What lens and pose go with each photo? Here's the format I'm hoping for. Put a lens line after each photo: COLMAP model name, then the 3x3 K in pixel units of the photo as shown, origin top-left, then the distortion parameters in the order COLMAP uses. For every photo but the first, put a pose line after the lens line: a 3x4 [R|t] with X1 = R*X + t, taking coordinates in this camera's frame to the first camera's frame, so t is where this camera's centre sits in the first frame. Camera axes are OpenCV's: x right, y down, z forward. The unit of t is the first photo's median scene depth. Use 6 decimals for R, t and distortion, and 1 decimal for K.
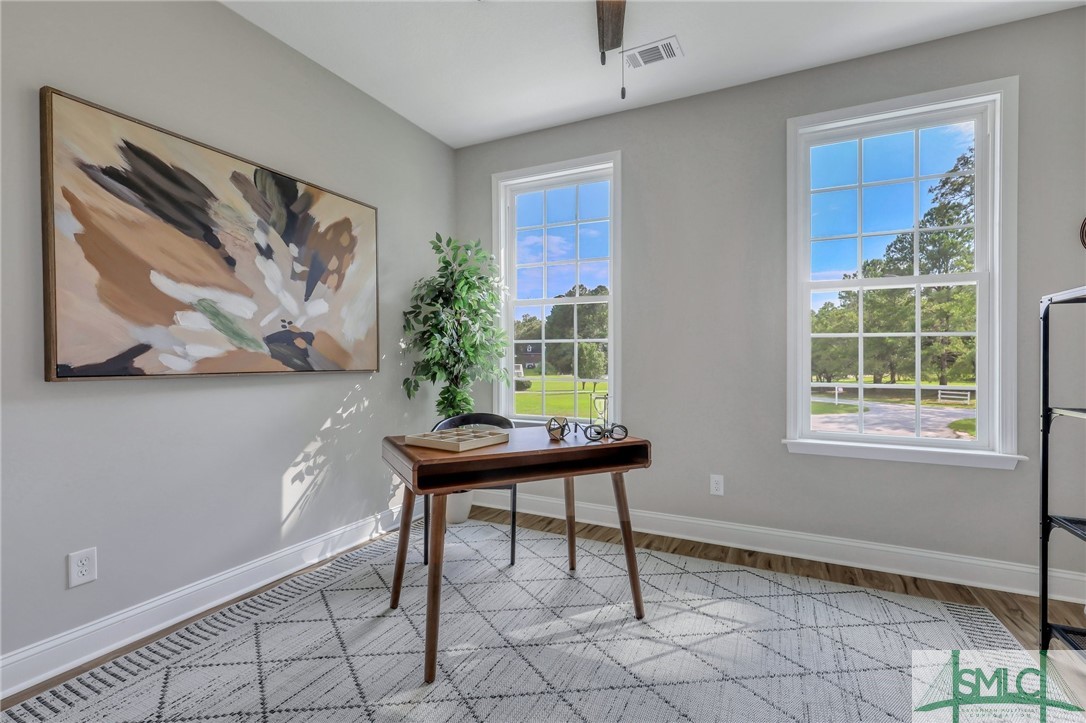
lens RADIAL K [[492.2, 0, 543.0], [0, 492.2, 361.5], [0, 0, 1]] dist [0.002009, 0.000293]
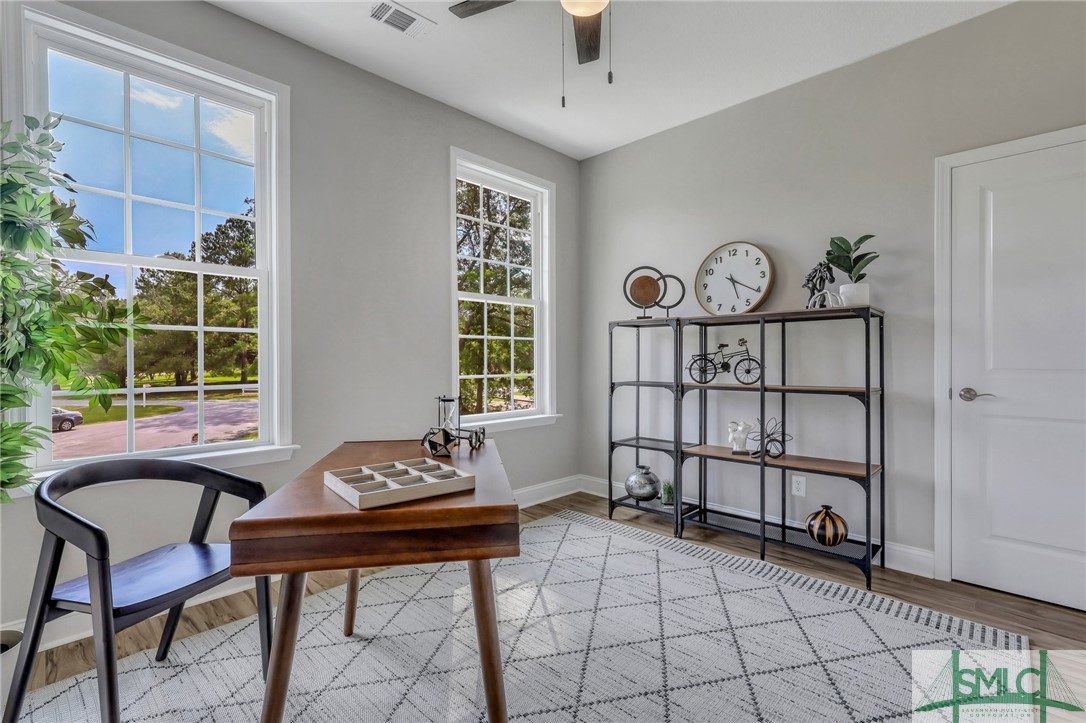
lens RADIAL K [[492.2, 0, 543.0], [0, 492.2, 361.5], [0, 0, 1]] dist [0.002009, 0.000293]
pose [[0.319162, -0.011641, 0.947629, -0.579709], [0.005944, 0.999929, 0.010282, -0.004962], [-0.947682, 0.002351, 0.319208, 0.491920]]
